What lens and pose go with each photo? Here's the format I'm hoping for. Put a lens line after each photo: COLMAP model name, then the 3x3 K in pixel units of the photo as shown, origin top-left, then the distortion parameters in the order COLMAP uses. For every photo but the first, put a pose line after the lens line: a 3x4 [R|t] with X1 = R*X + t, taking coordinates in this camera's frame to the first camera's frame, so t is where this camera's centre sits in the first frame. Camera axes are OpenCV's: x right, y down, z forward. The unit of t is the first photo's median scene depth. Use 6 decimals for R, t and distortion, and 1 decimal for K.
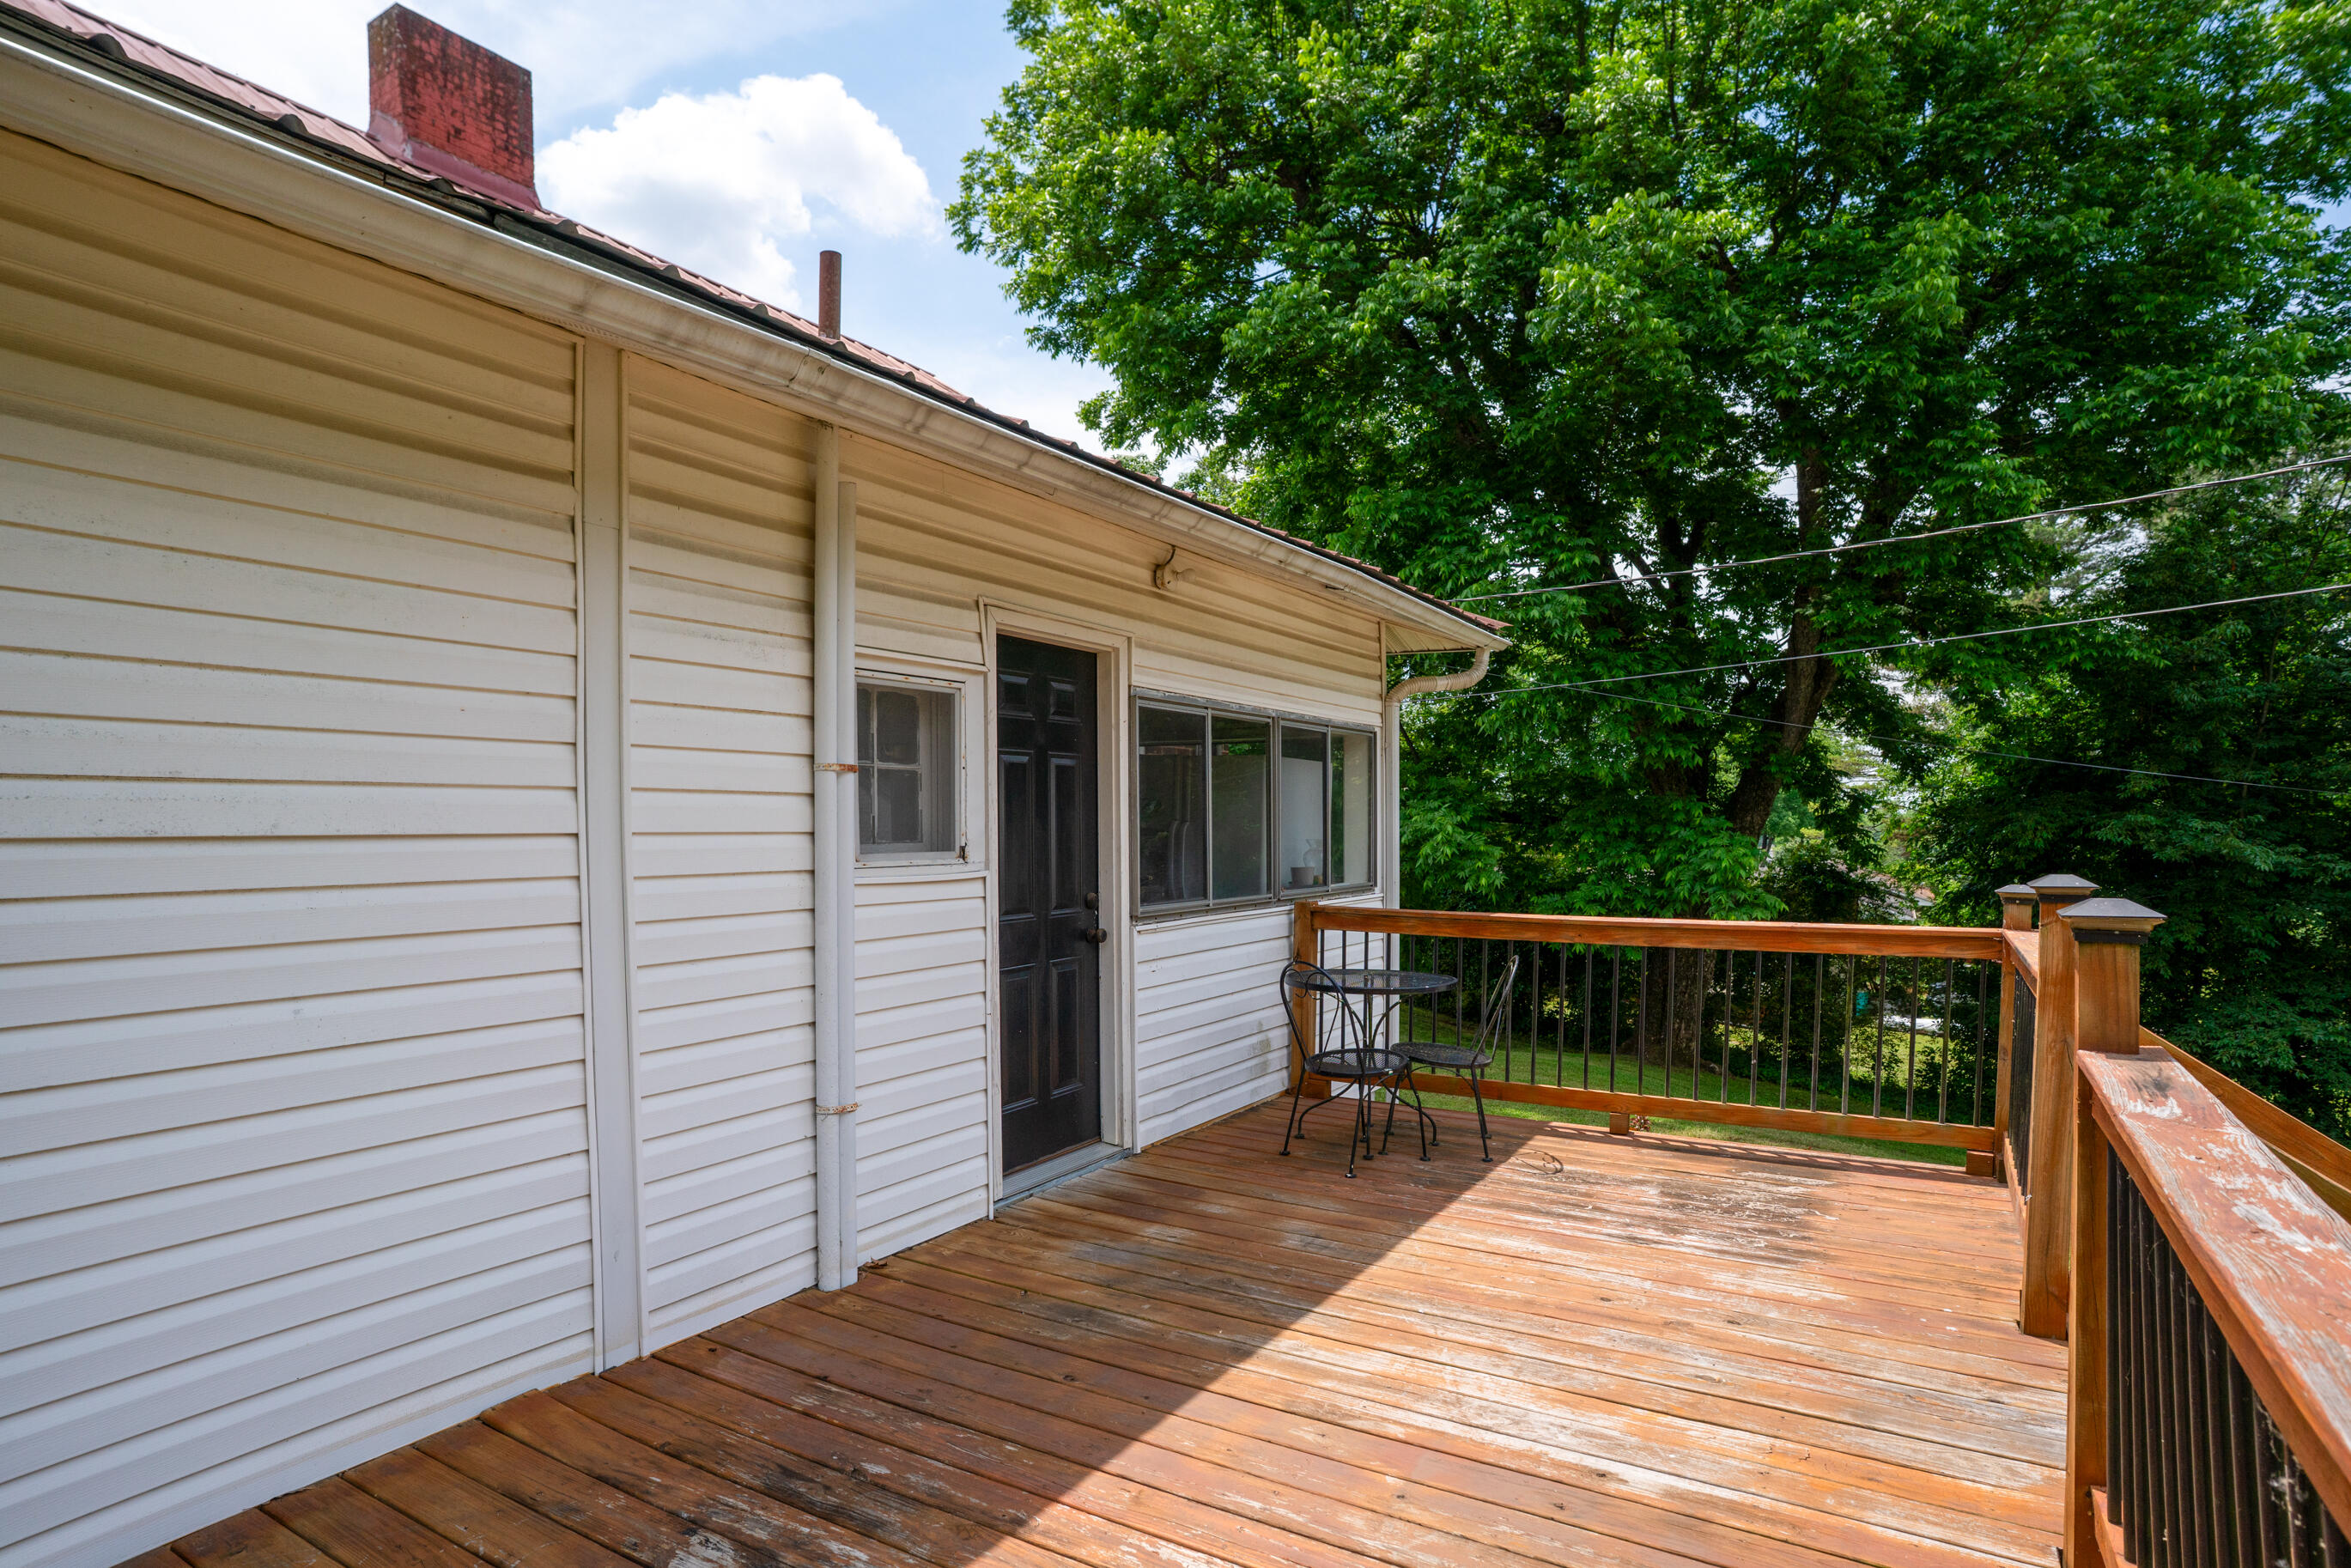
lens RADIAL K [[1244.3, 0, 1172.5], [0, 1244.3, 784.2], [0, 0, 1]] dist [-0.037845, 0.006852]
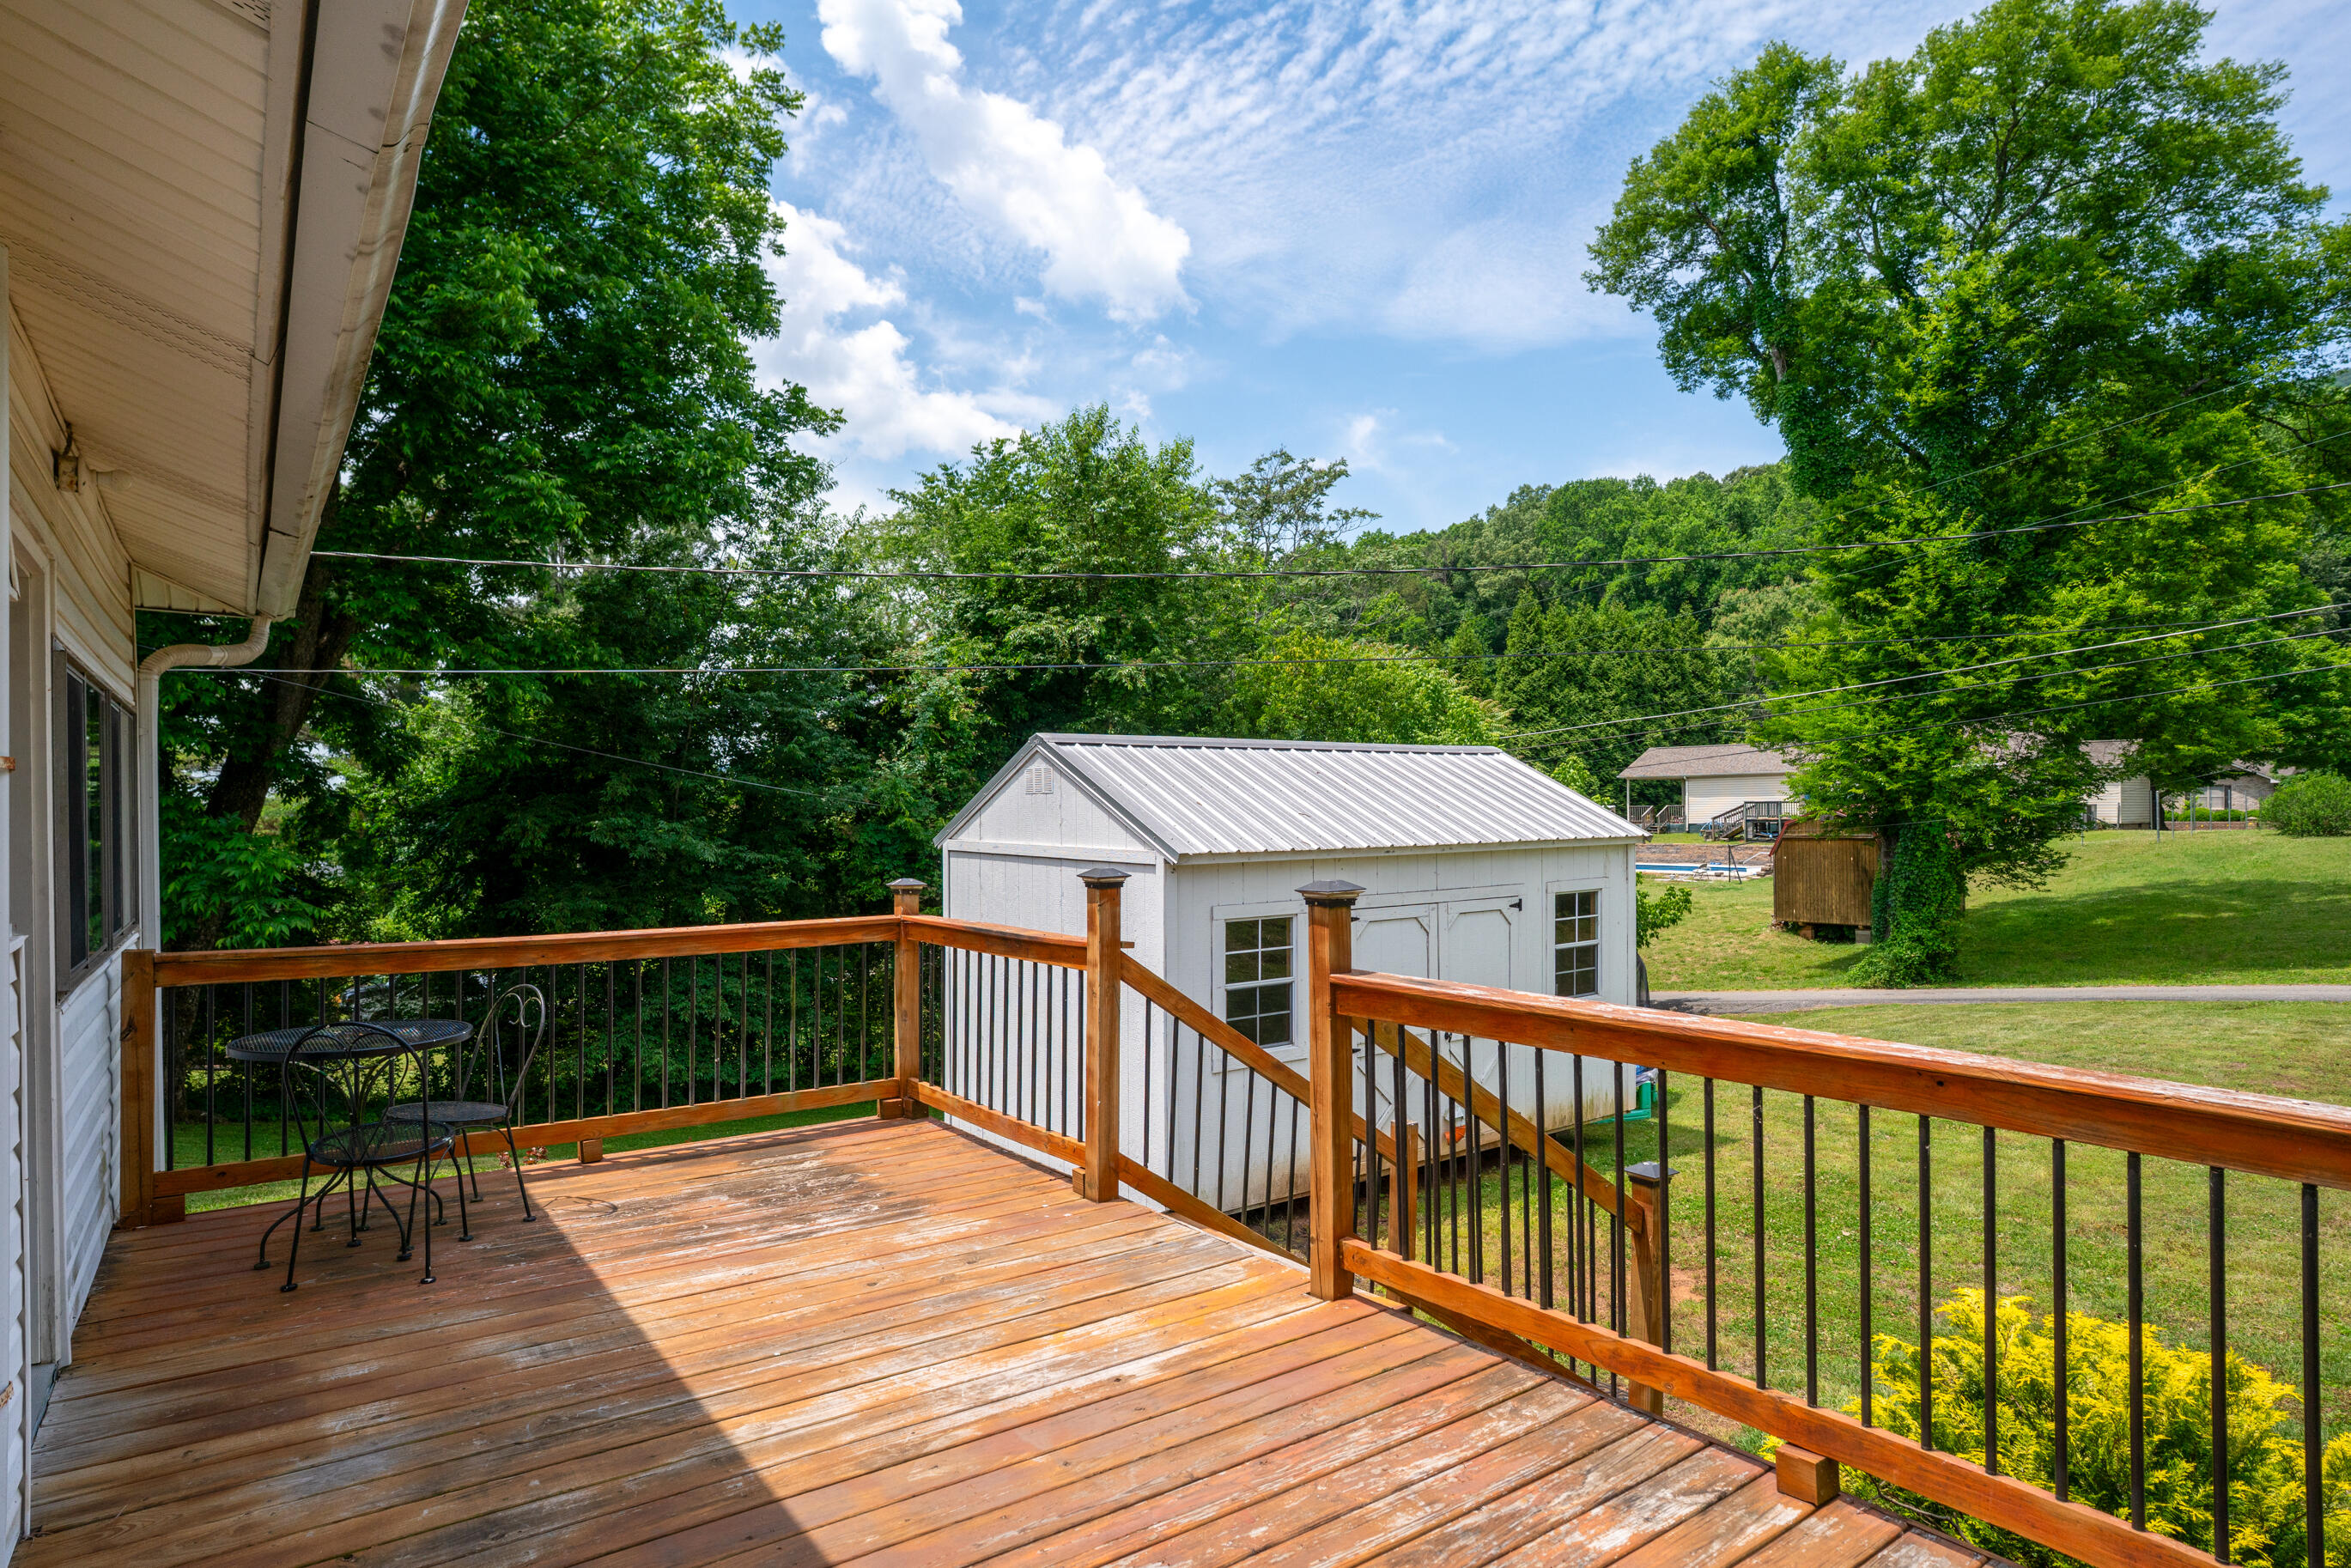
lens RADIAL K [[1244.3, 0, 1164.6], [0, 1244.3, 790.6], [0, 0, 1]] dist [-0.037845, 0.006852]
pose [[0.376999, 0.029196, 0.925754, -0.520172], [-0.039296, 0.999107, -0.015506, -0.016145], [-0.925380, -0.030533, 0.377809, 0.308393]]
